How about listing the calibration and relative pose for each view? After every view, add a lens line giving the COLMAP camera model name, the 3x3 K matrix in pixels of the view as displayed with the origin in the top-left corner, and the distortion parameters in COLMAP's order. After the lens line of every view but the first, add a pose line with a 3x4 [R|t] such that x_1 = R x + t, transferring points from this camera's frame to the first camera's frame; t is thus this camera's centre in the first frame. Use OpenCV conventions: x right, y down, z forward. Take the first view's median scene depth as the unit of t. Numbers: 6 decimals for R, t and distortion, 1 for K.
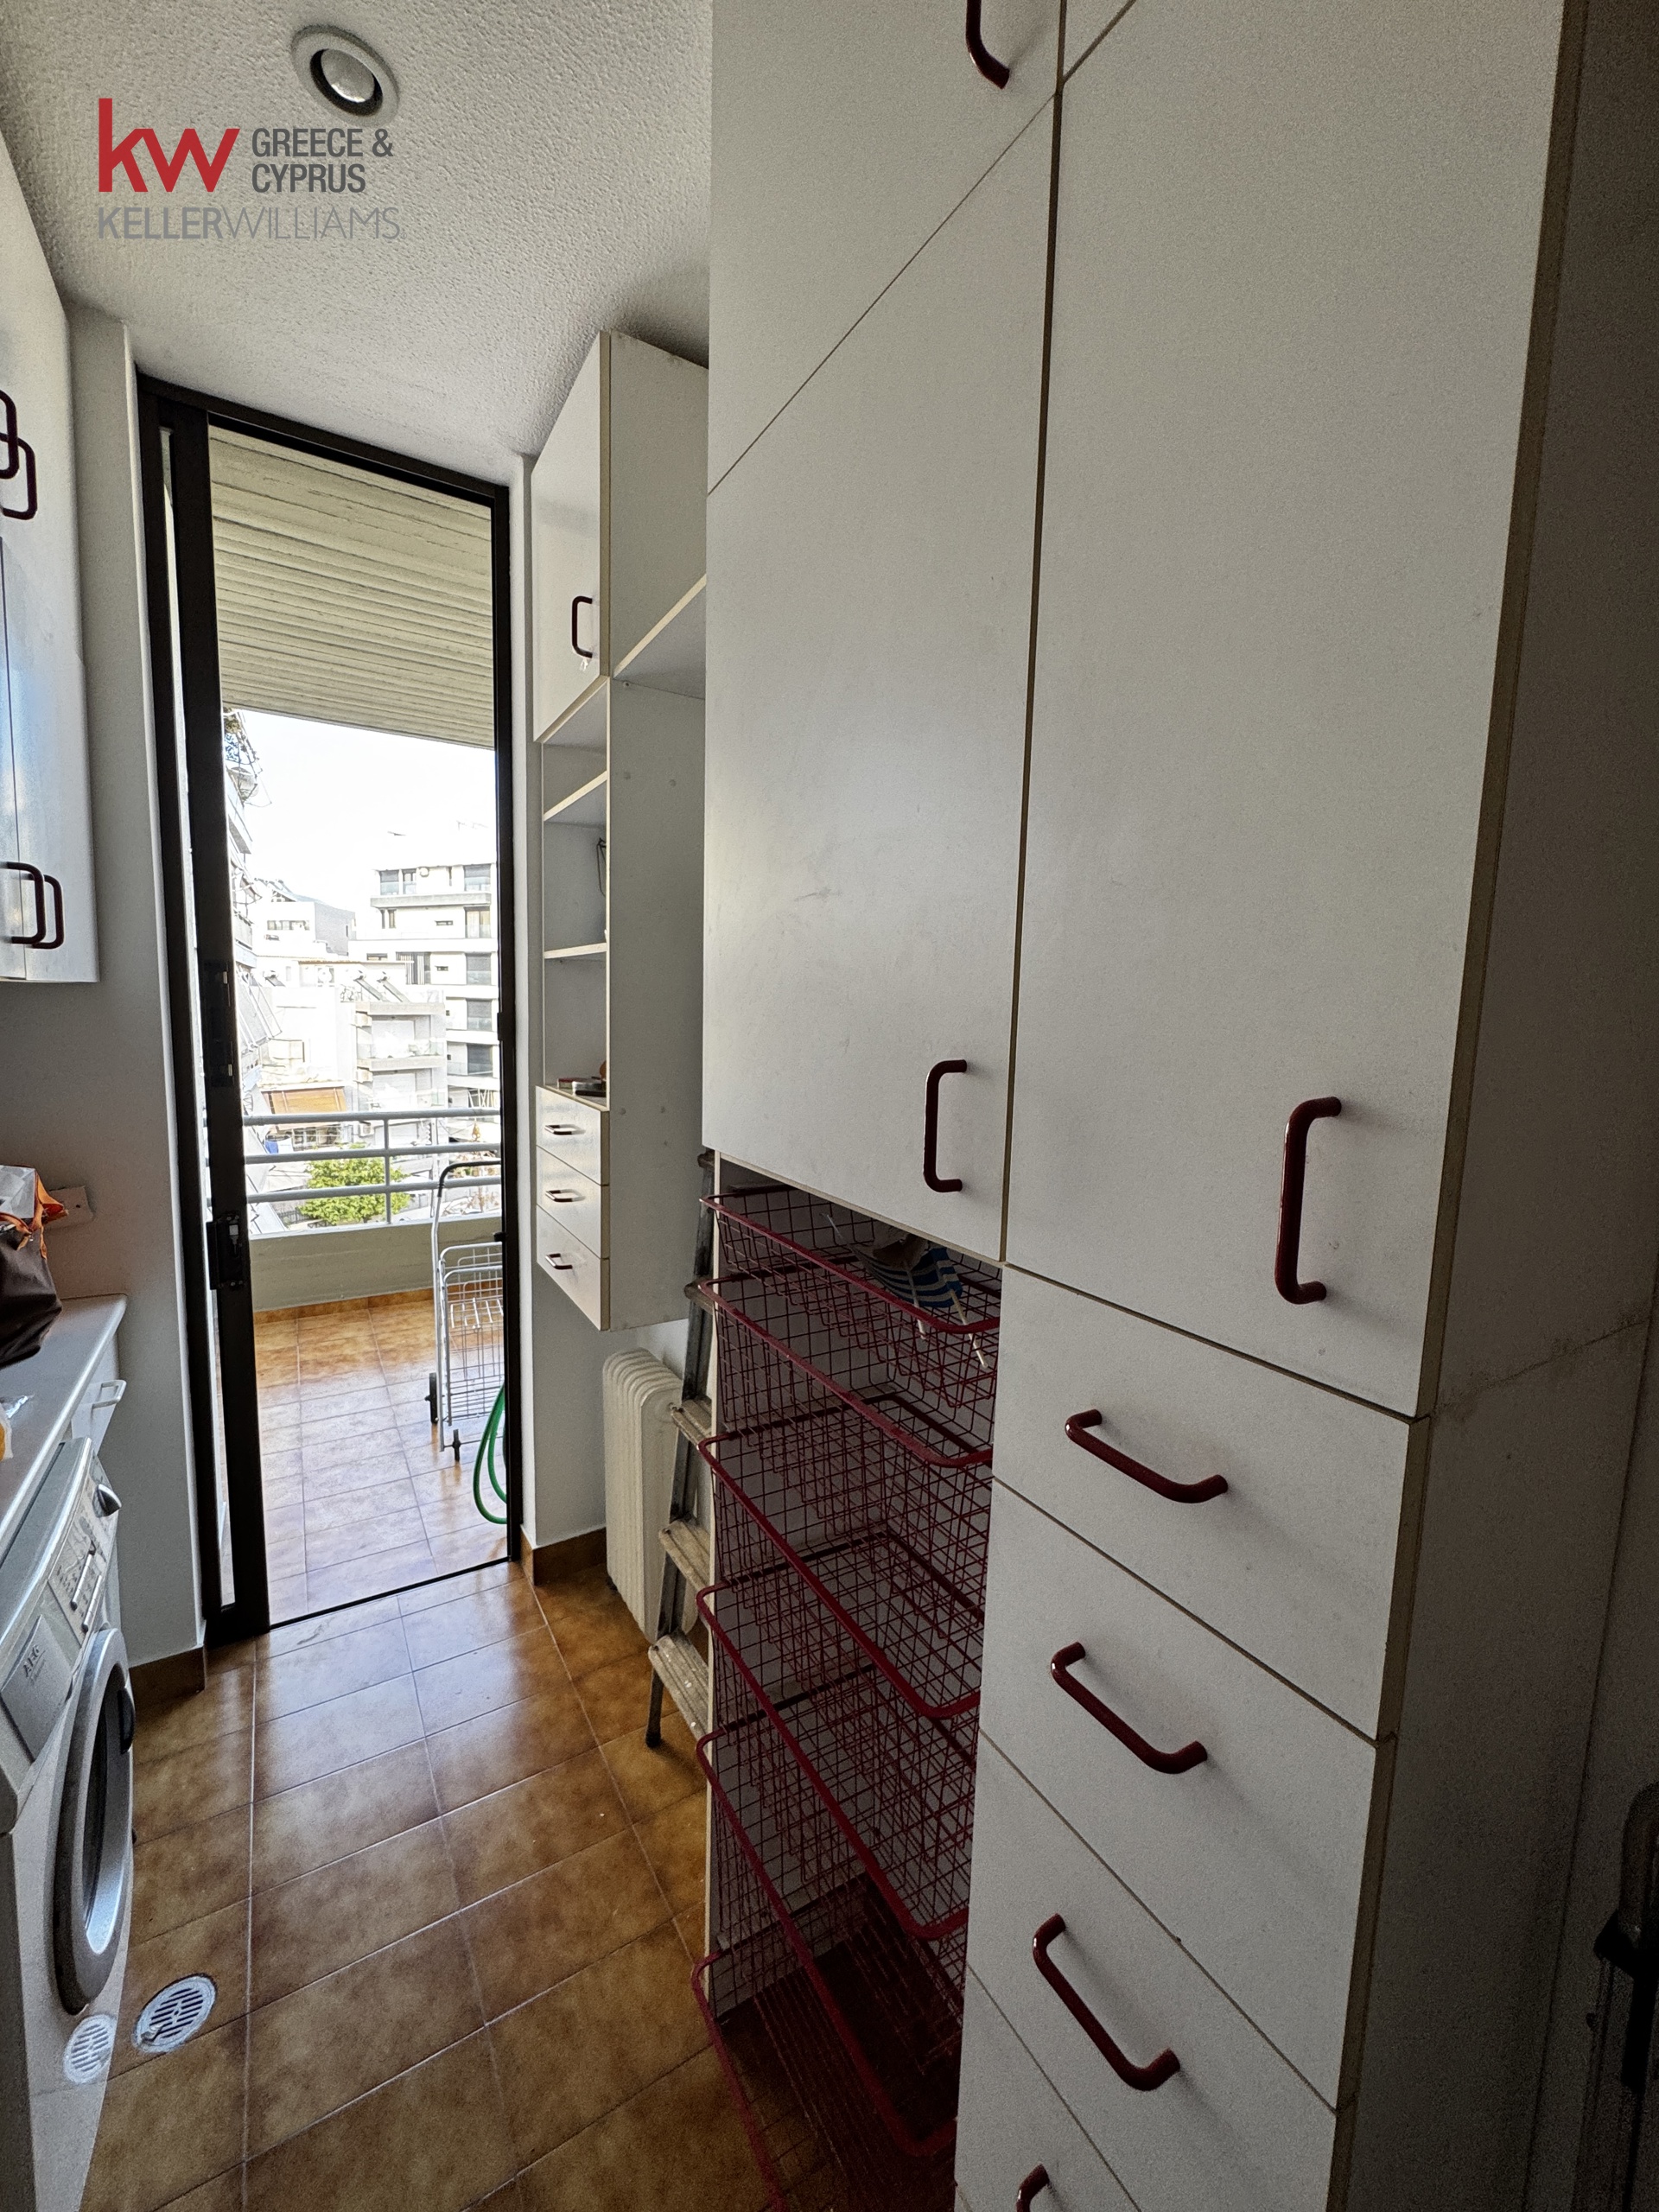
lens RADIAL K [[880.4, 0, 823.2], [0, 880.4, 1098.9], [0, 0, 1]] dist [-0.003778, 0.000073]
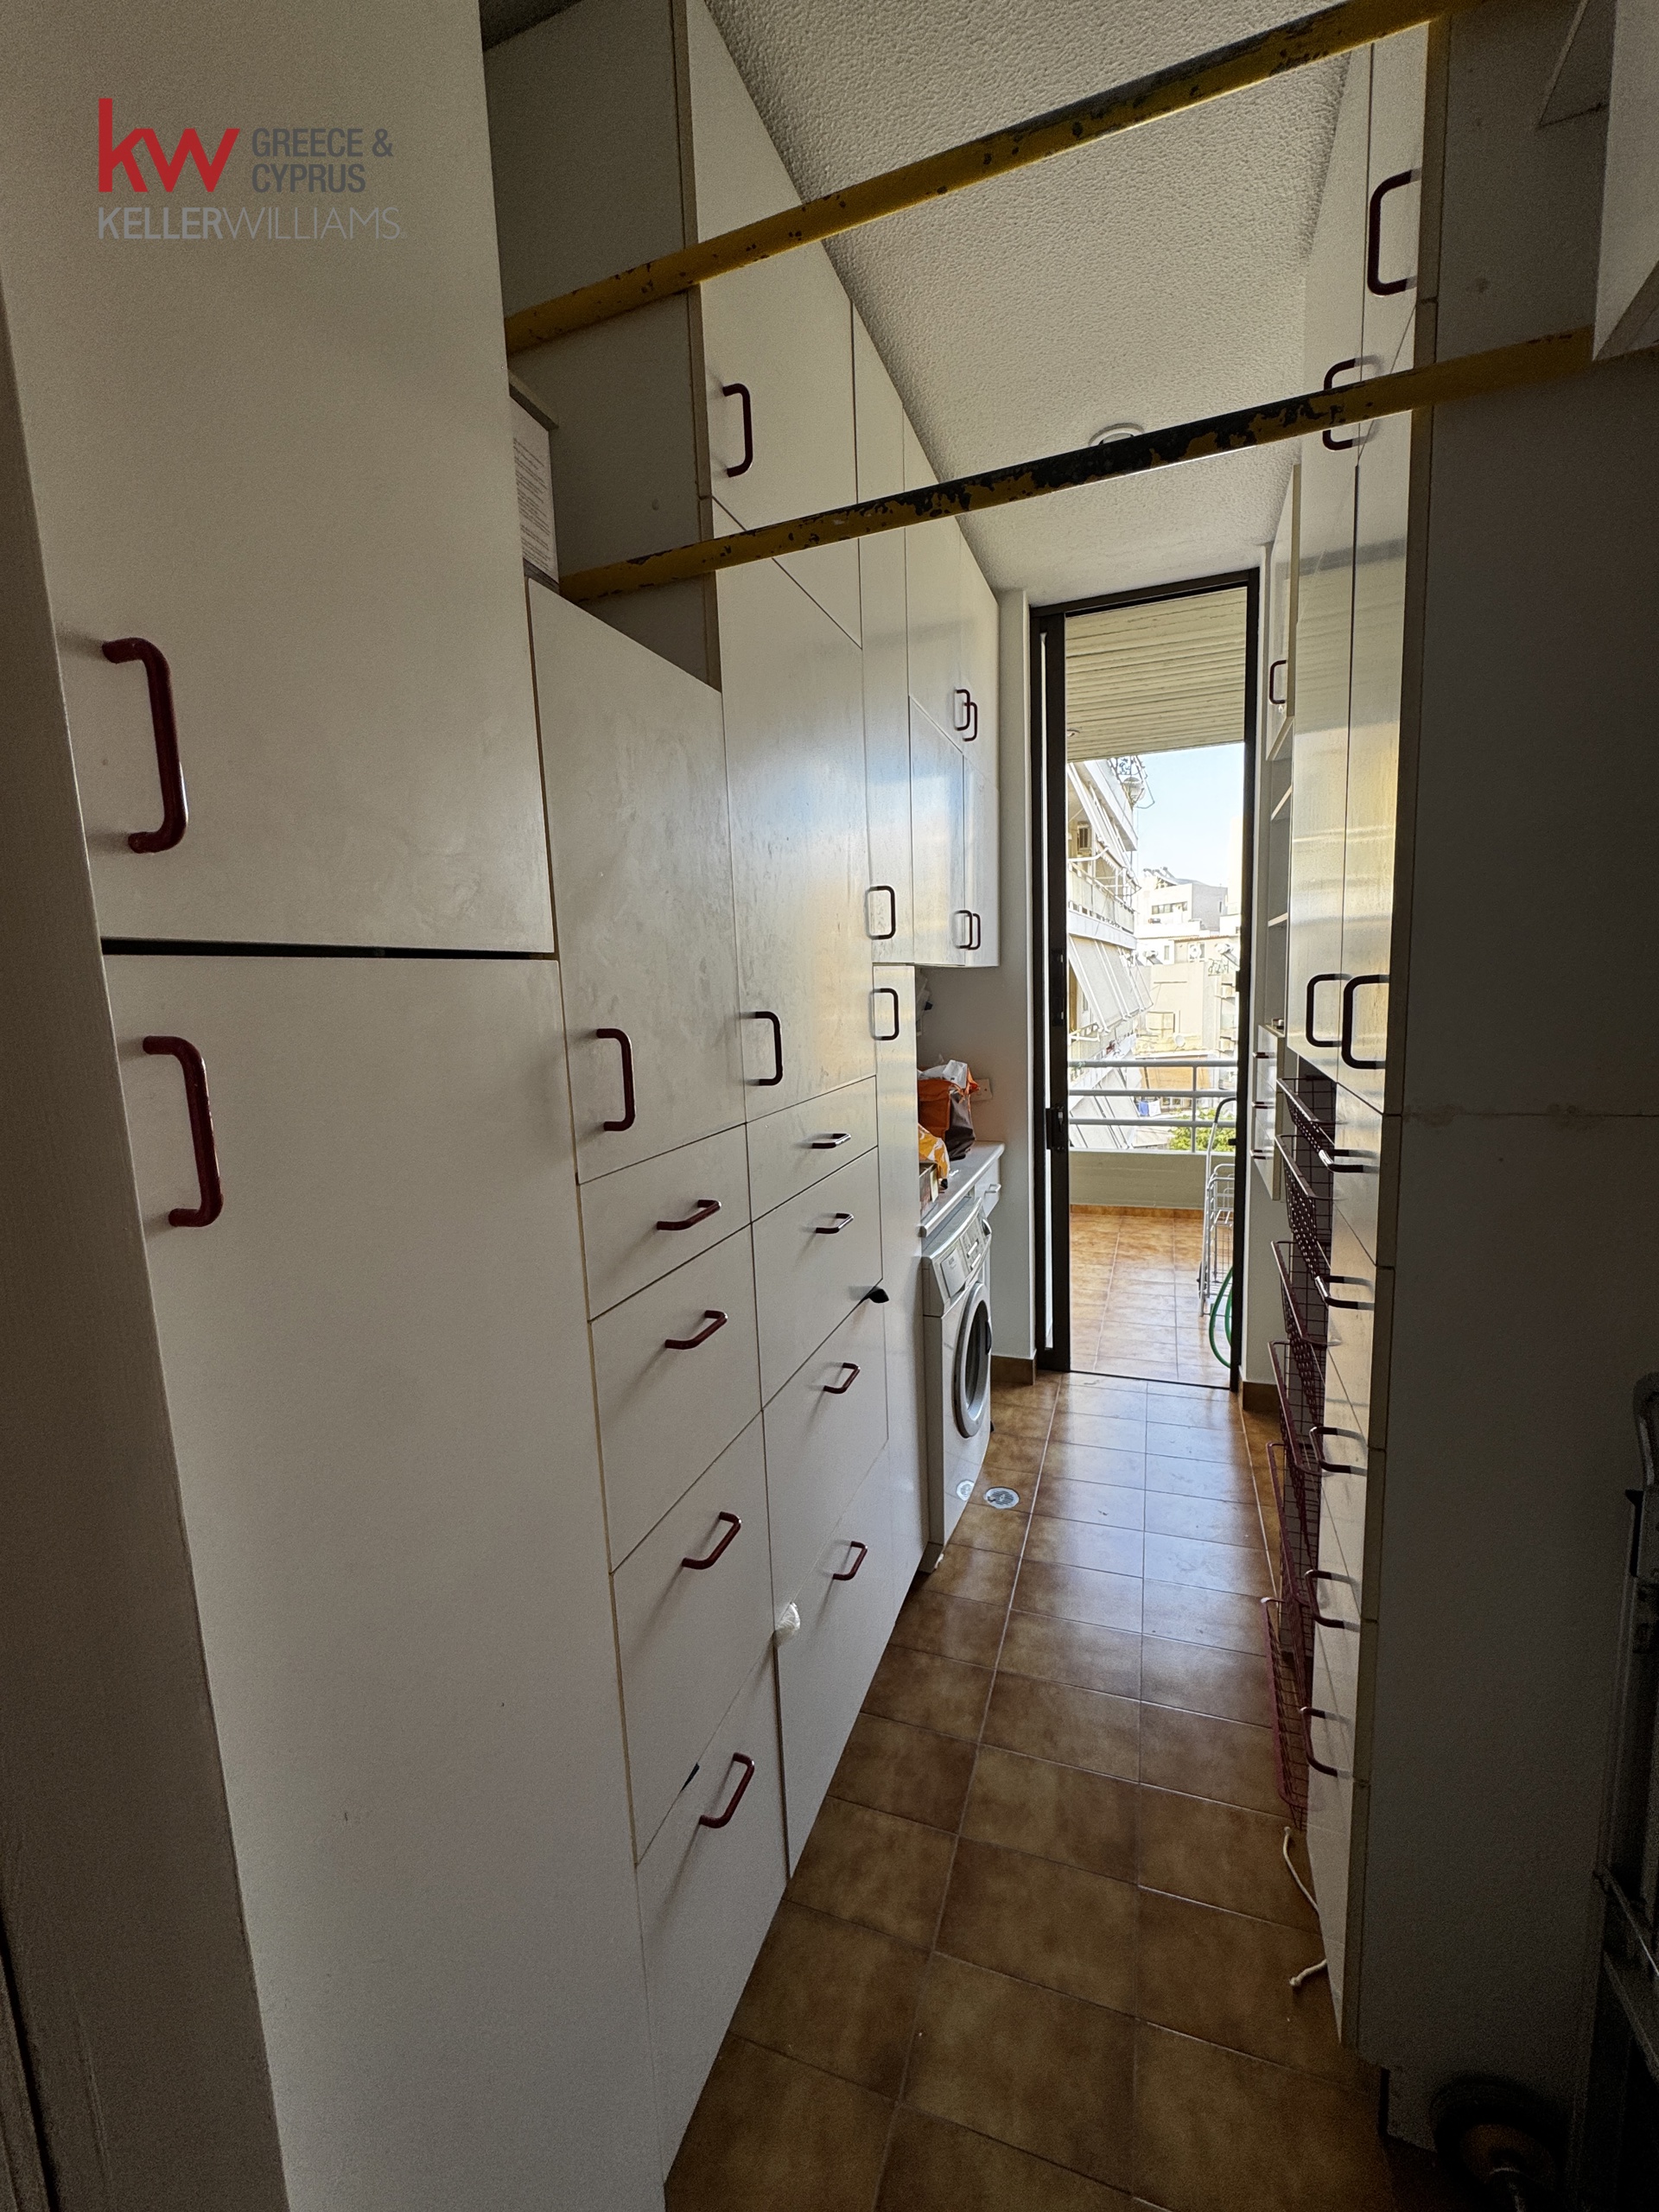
lens RADIAL K [[880.4, 0, 823.0], [0, 880.4, 1101.2], [0, 0, 1]] dist [-0.003778, 0.000073]
pose [[0.607910, 0.057305, -0.791936, 0.344845], [-0.030044, 0.998338, 0.049178, 0.057233], [0.793438, -0.006103, 0.608621, -0.332757]]
